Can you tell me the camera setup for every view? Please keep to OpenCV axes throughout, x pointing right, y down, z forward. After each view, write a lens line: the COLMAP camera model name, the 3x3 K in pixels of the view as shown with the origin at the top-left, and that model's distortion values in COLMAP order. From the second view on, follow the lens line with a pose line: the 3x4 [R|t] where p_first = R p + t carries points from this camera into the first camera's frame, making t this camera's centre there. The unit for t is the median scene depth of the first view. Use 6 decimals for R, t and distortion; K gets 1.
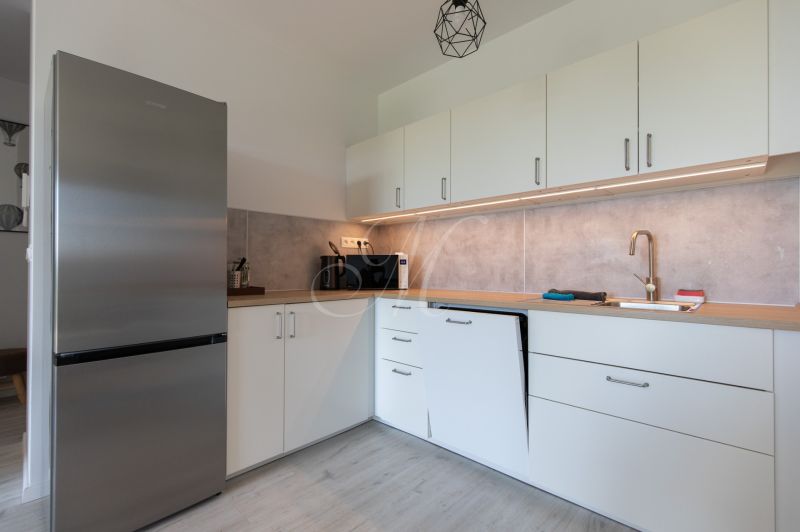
lens RADIAL K [[359.8, 0, 406.6], [0, 359.8, 266.7], [0, 0, 1]] dist [0.002233, 0.000101]
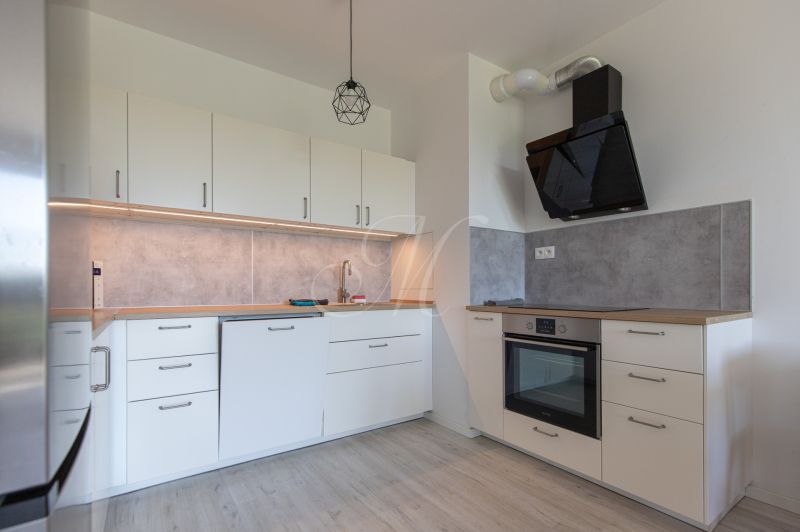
lens RADIAL K [[373.6, 0, 402.0], [0, 373.6, 288.9], [0, 0, 1]] dist [0.003339, -0.000222]
pose [[0.204561, 0.001920, 0.978852, -0.729990], [-0.004006, 0.999991, -0.001124, 0.023717], [-0.978846, -0.003692, 0.204567, 0.310433]]
